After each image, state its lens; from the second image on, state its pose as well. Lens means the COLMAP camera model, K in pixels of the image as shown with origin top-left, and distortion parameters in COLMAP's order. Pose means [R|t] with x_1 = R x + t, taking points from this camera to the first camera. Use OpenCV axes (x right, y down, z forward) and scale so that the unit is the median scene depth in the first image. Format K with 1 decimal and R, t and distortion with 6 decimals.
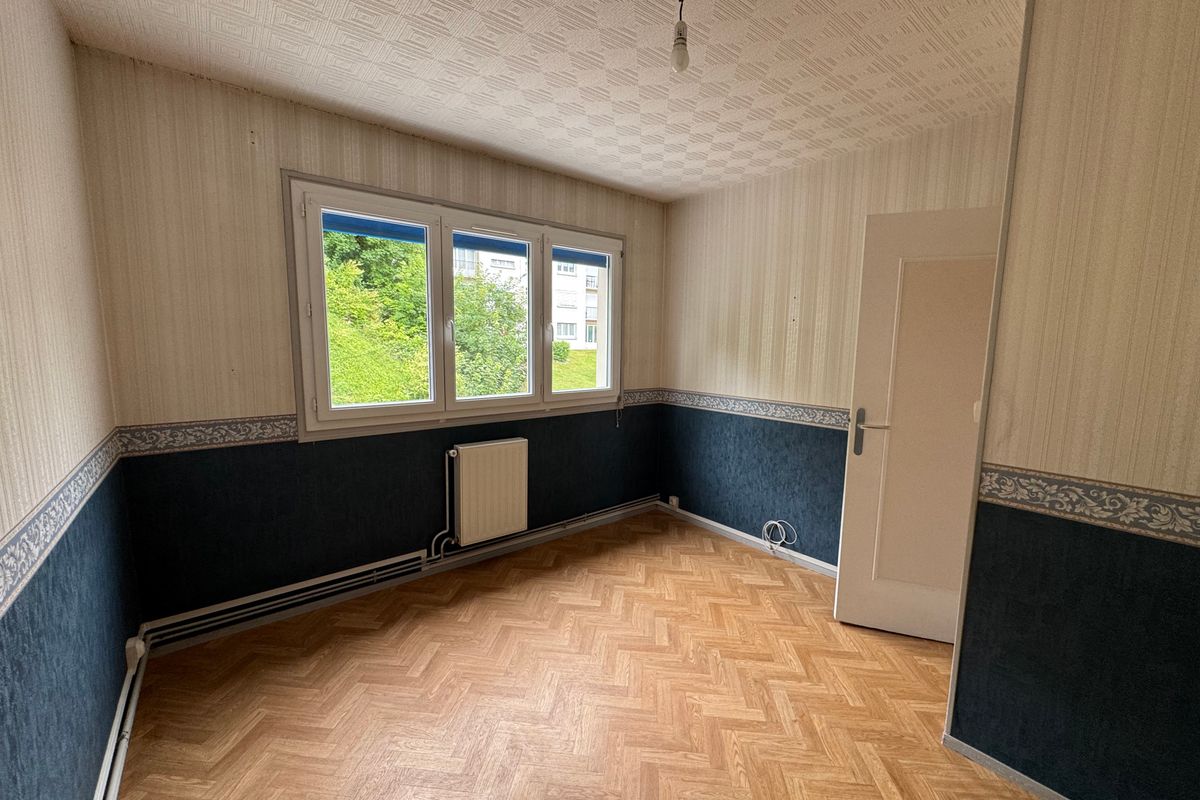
lens RADIAL K [[476.7, 0, 599.0], [0, 476.7, 399.4], [0, 0, 1]] dist [-0.000999, -0.000269]
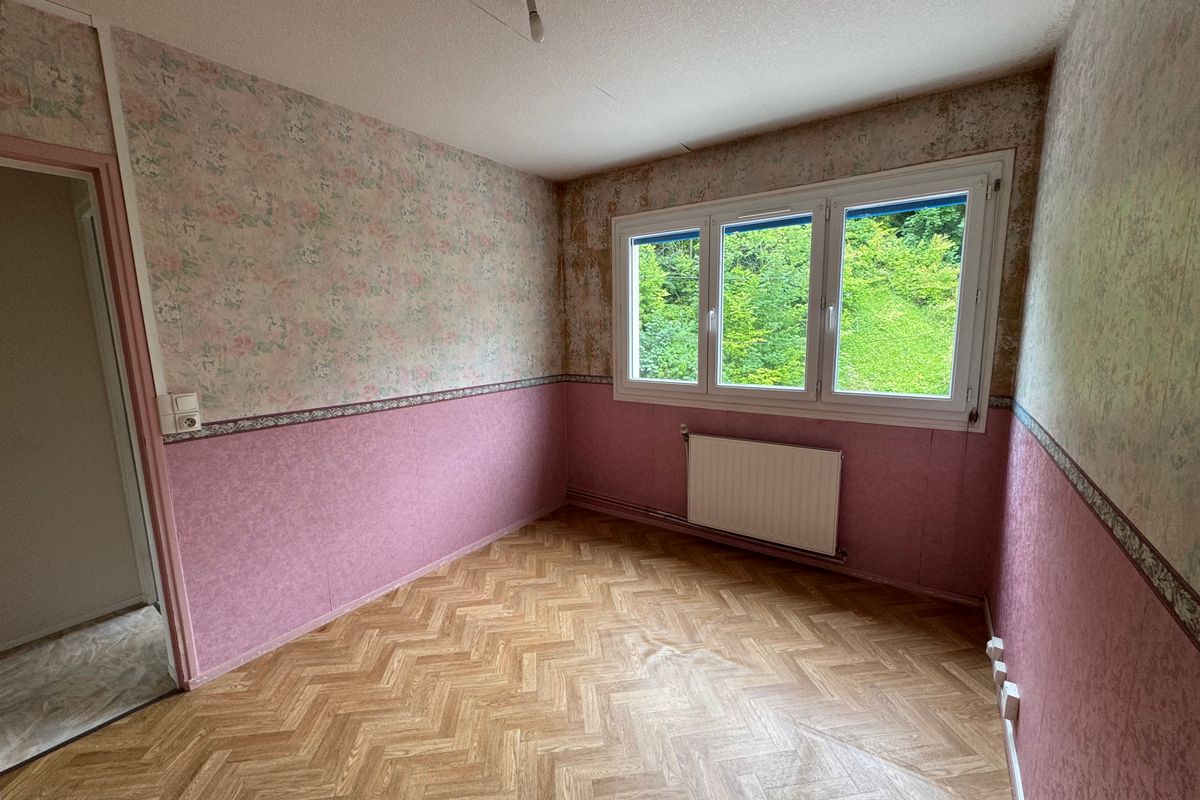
lens RADIAL K [[476.7, 0, 599.0], [0, 476.7, 399.4], [0, 0, 1]] dist [-0.000999, -0.000269]
pose [[-0.971596, 0.042584, -0.232781, 0.221361], [-0.020523, 0.964807, 0.262157, -0.253060], [0.235752, 0.259488, -0.936529, 2.003023]]
